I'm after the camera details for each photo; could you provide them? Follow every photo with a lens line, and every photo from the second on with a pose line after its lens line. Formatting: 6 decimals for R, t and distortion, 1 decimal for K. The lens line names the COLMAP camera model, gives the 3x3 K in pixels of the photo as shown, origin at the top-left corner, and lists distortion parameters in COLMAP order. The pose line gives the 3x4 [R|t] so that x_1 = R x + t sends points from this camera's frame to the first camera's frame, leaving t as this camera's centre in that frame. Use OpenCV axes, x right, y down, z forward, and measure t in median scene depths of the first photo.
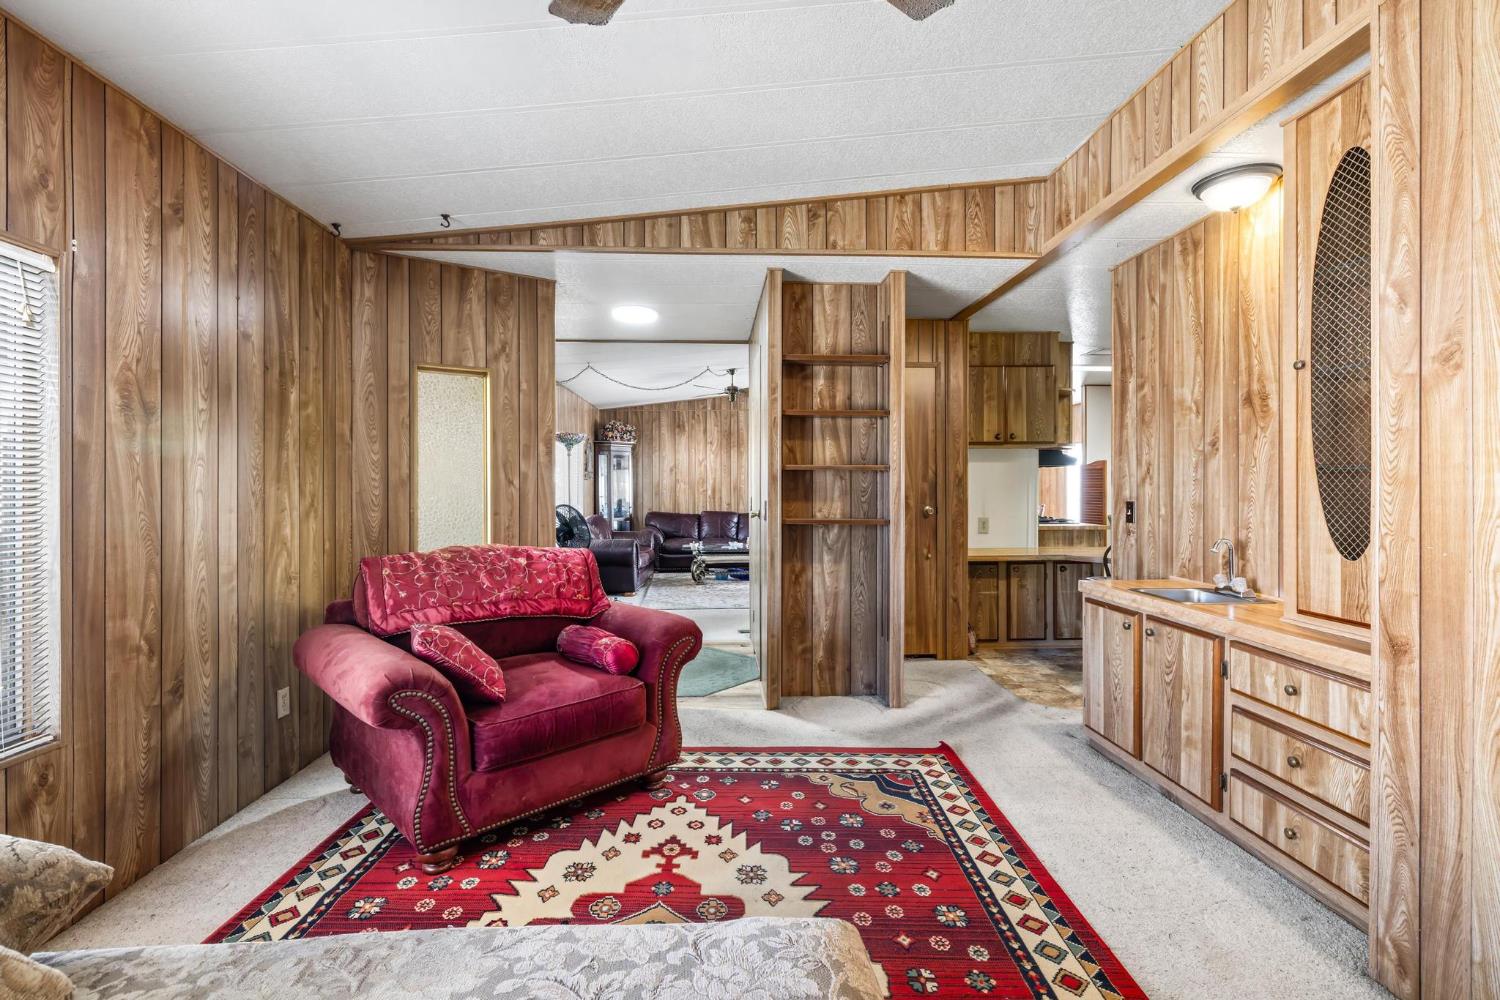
lens RADIAL K [[632.8, 0, 746.7], [0, 632.8, 494.8], [0, 0, 1]] dist [-0.000920, -0.000051]
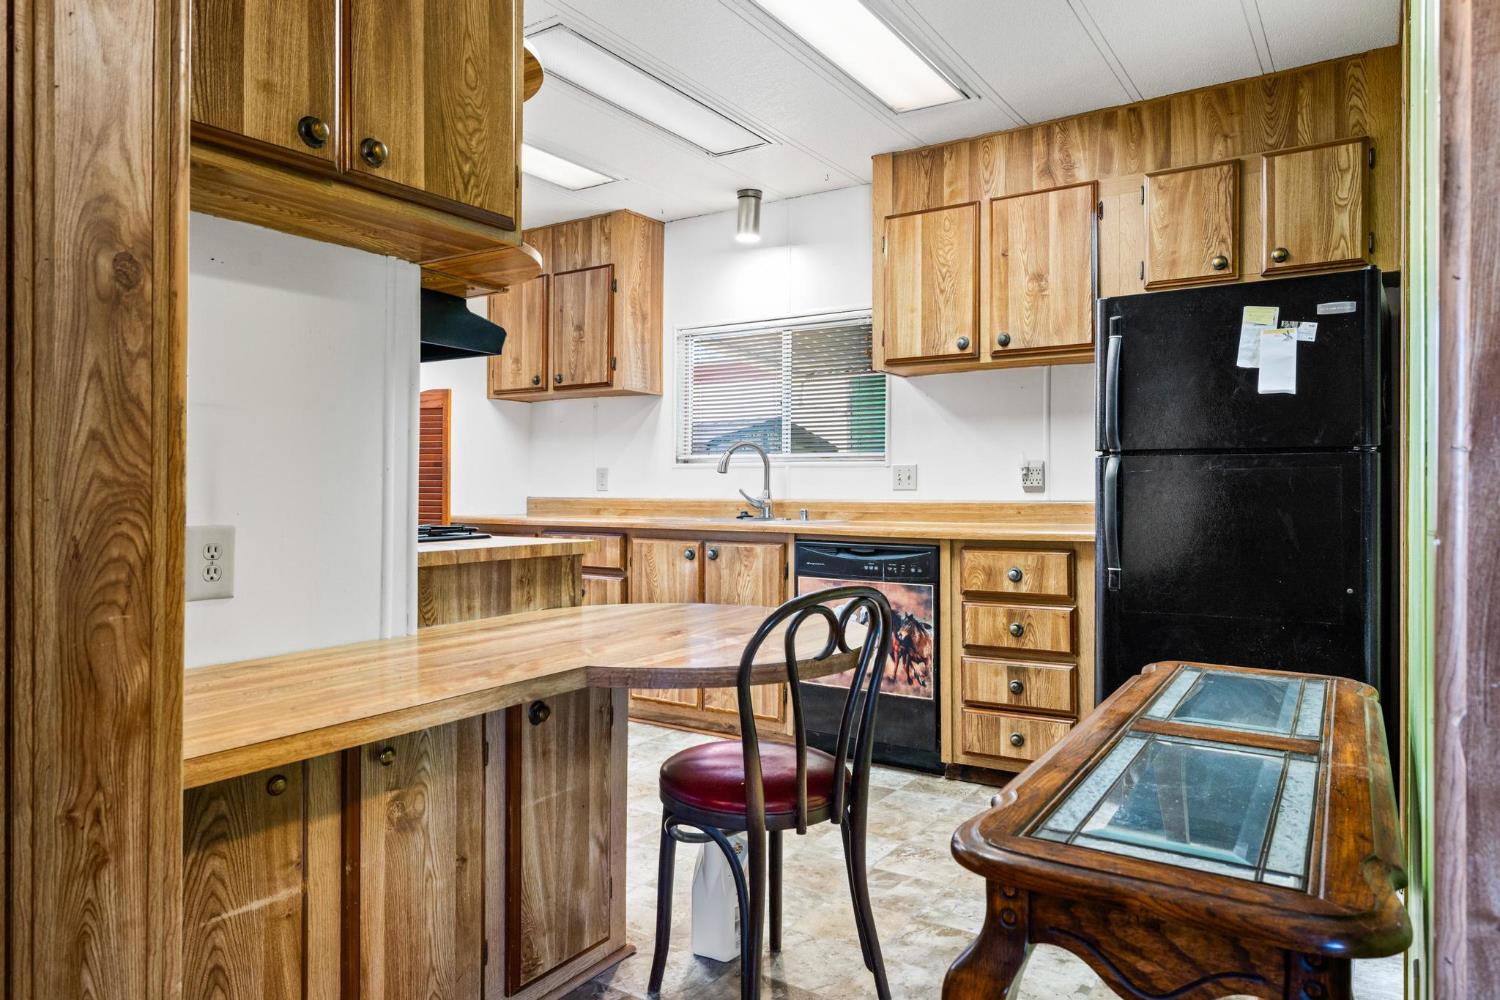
lens RADIAL K [[962.4, 0, 747.9], [0, 962.4, 487.5], [0, 0, 1]] dist [-0.001340, -0.000498]
pose [[0.567675, 0.007441, 0.823219, 0.225040], [-0.006635, 0.999968, -0.004464, 0.025414], [-0.823226, -0.002928, 0.567706, 0.719063]]
